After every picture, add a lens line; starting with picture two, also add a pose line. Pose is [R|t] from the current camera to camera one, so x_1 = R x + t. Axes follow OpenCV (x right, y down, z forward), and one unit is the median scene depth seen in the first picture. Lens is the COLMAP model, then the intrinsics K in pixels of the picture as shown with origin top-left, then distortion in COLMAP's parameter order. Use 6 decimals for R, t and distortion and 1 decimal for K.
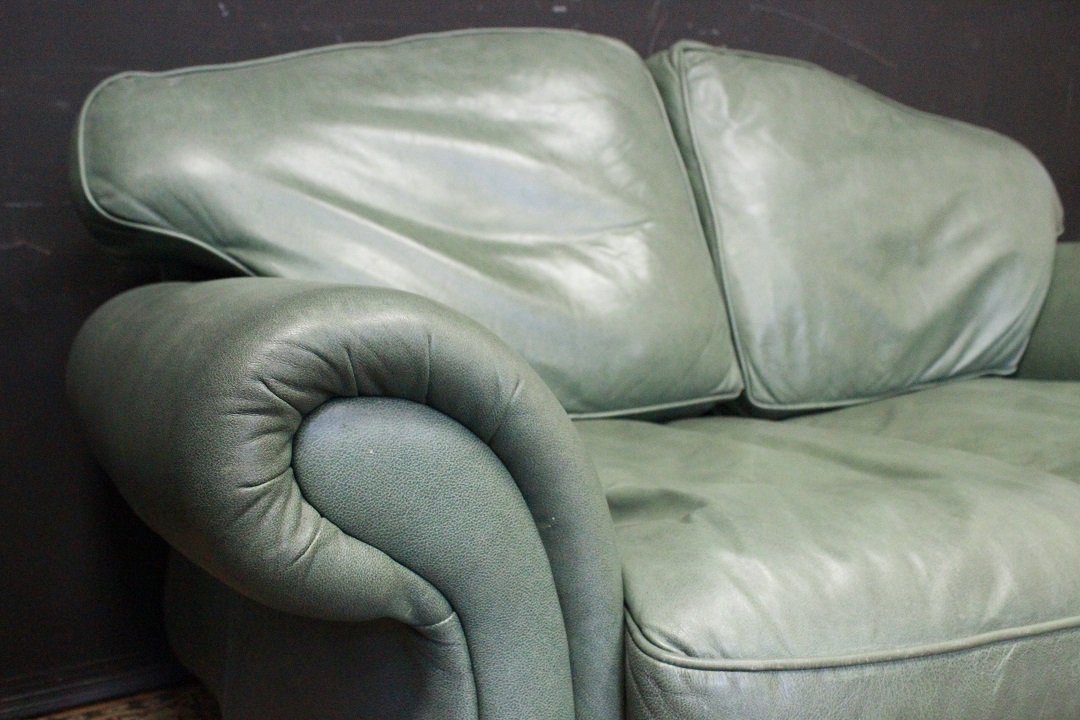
lens RADIAL K [[1050.6, 0, 540.0], [0, 1050.6, 360.0], [0, 0, 1]] dist [-0.143110, 0.008219]
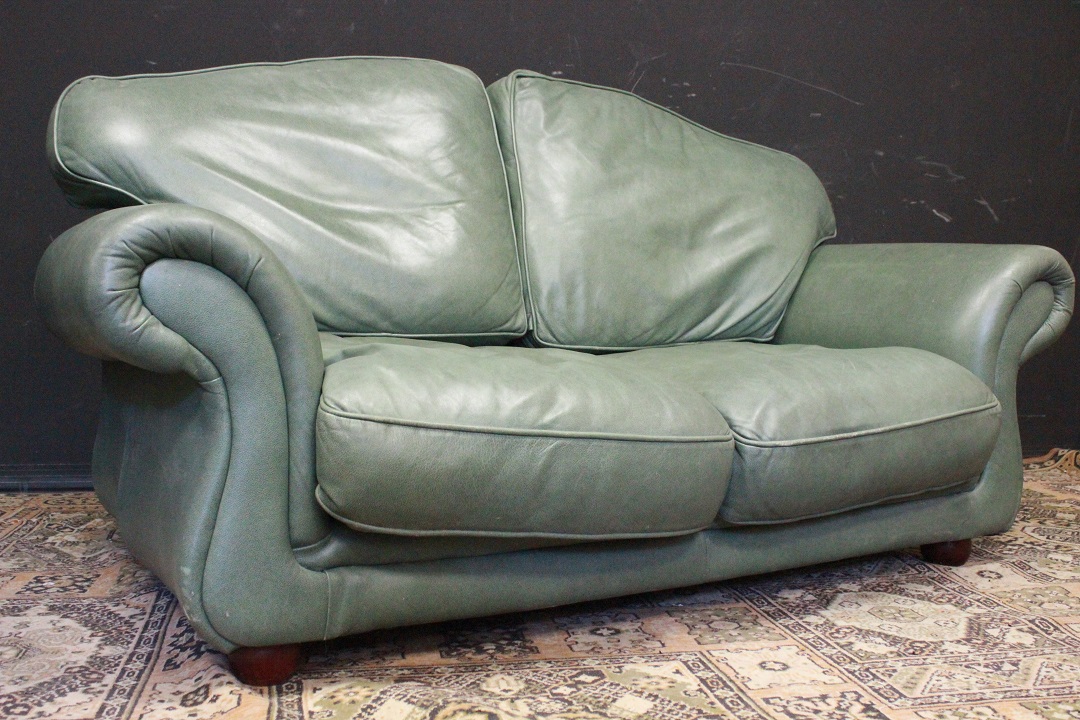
lens RADIAL K [[1167.5, 0, 539.2], [0, 1167.5, 337.4], [0, 0, 1]] dist [-0.101159, 0.004506]
pose [[0.997909, 0.059534, -0.025185, 0.269518], [-0.060582, 0.997231, -0.043136, 0.110032], [0.022547, 0.044572, 0.998752, -0.547925]]
